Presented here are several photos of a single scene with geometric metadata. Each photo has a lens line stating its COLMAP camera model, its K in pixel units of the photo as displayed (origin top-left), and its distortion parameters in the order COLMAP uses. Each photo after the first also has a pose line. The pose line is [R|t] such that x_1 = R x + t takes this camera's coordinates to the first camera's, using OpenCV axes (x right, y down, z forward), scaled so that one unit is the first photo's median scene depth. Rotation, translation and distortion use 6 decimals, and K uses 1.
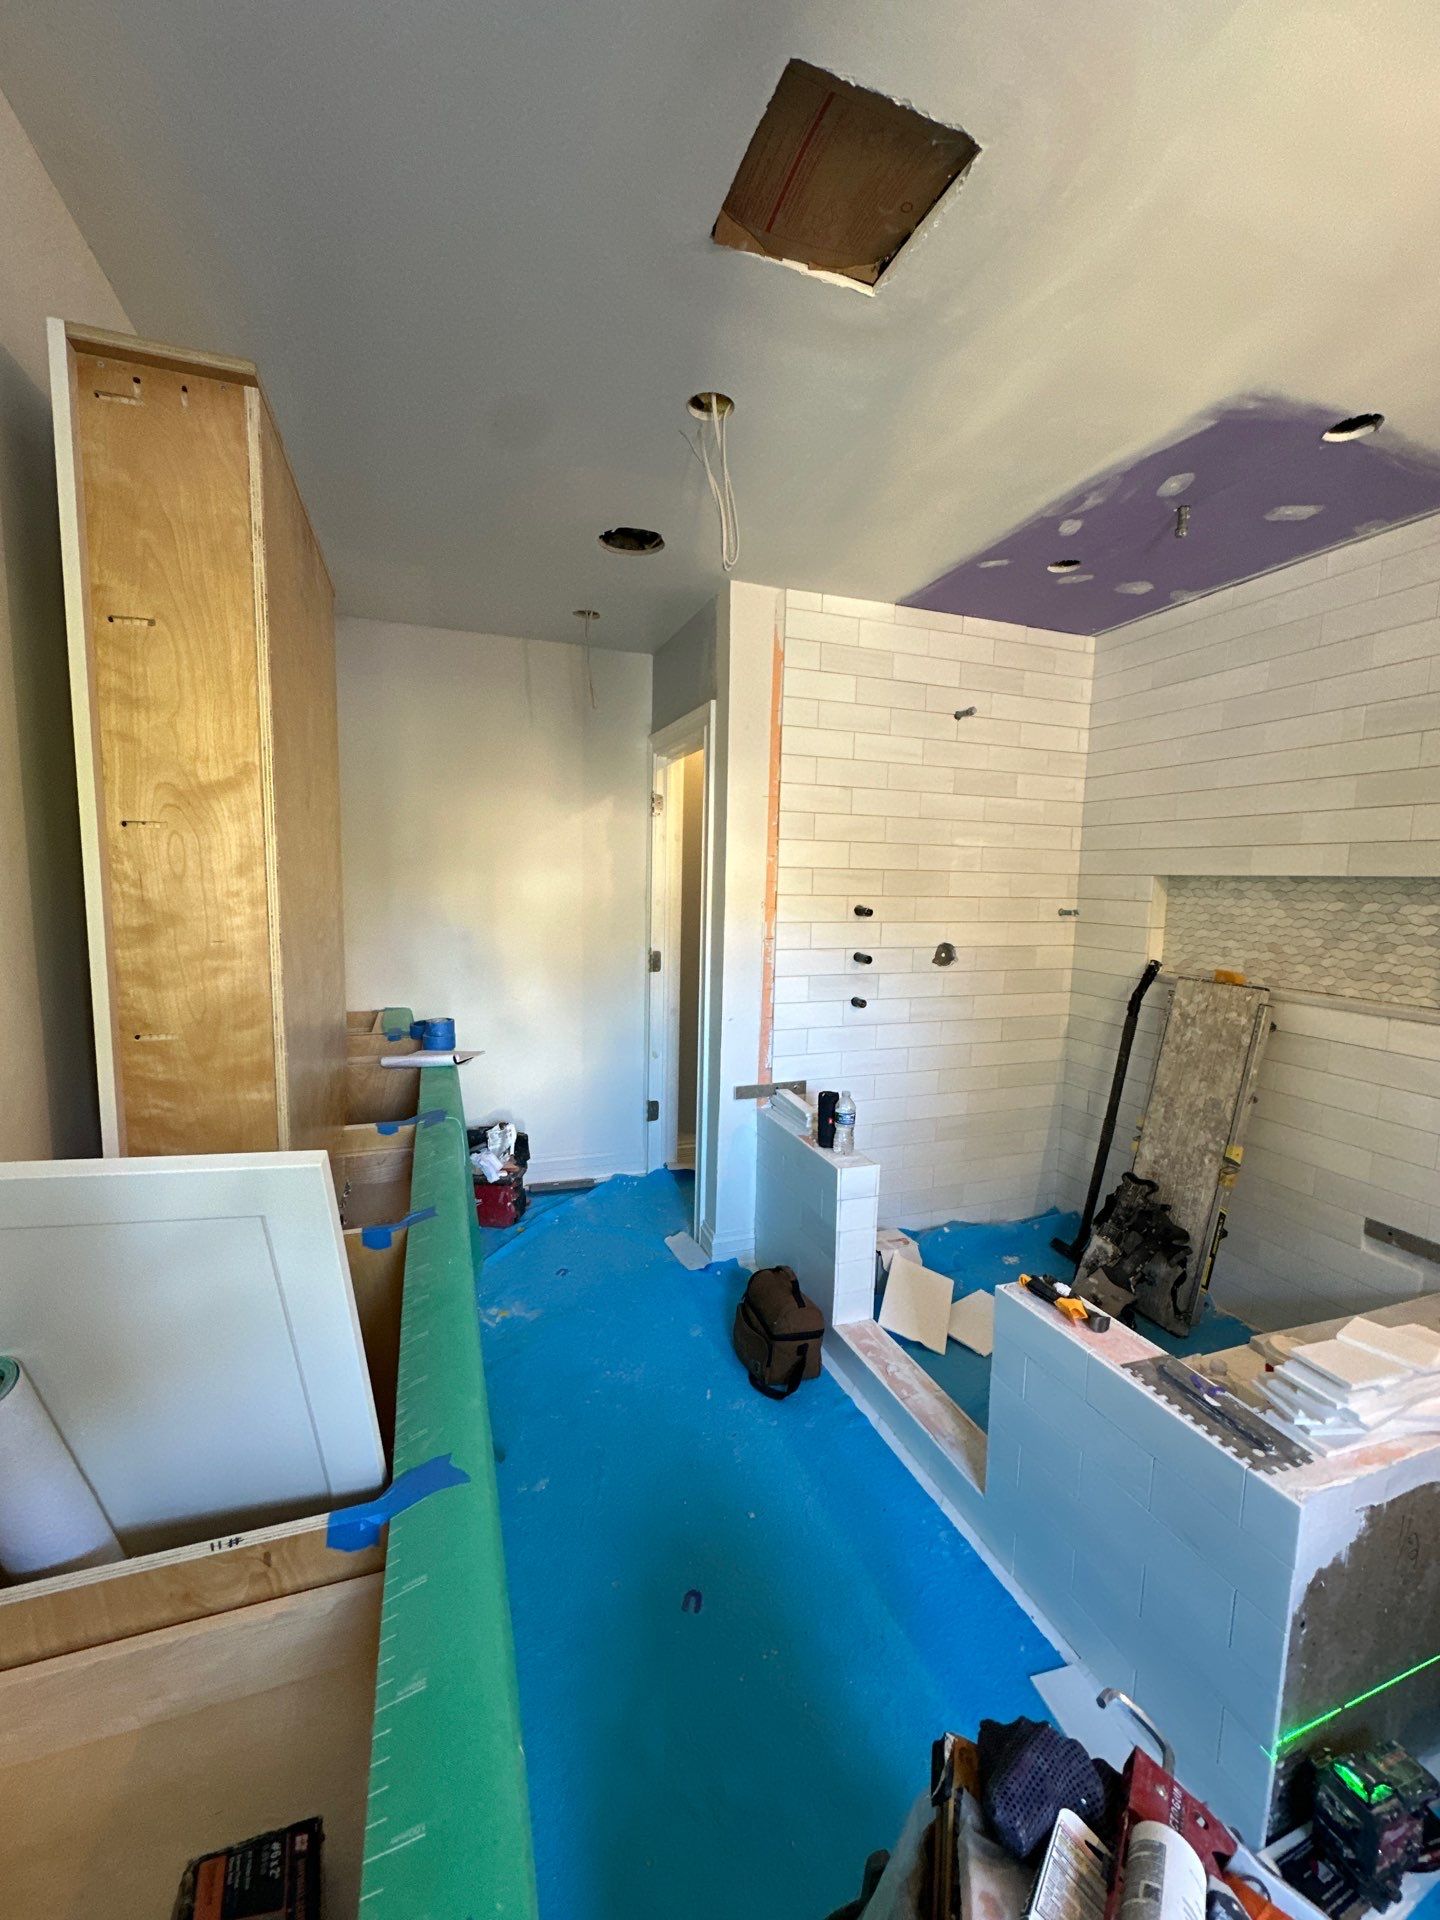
lens RADIAL K [[772.9, 0, 720.0], [0, 772.9, 960.0], [0, 0, 1]] dist [-0.000244, 0.000084]
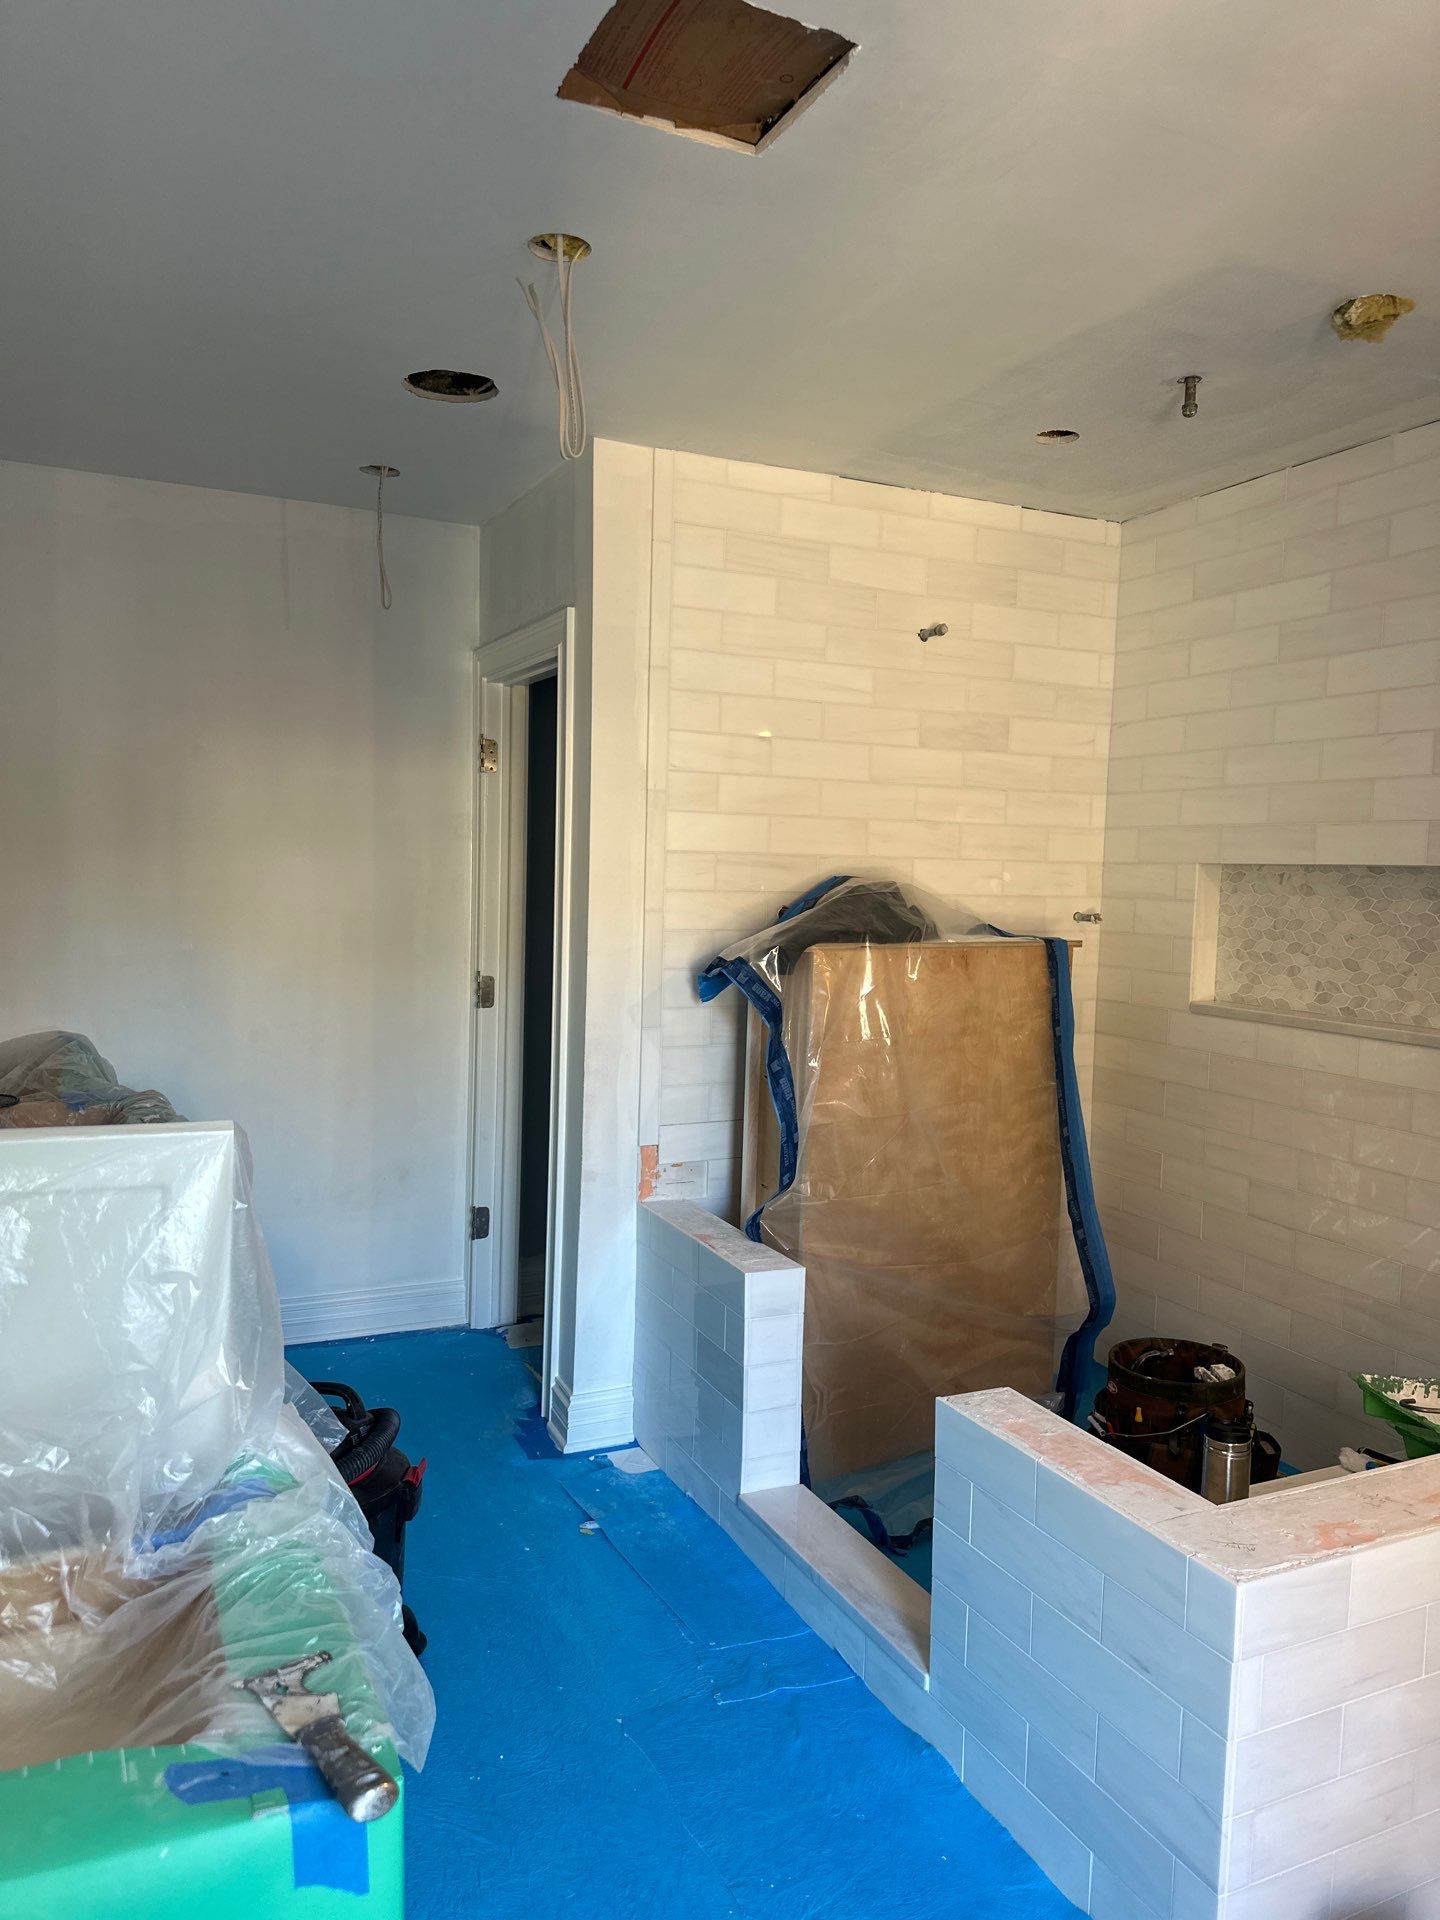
lens RADIAL K [[1343.2, 0, 725.9], [0, 1343.2, 958.9], [0, 0, 1]] dist [0.097136, -0.133173]
pose [[0.995430, -0.000872, 0.095490, 0.013066], [0.004402, 0.999314, -0.036759, 0.021658], [-0.095393, 0.037011, 0.994751, -0.197443]]
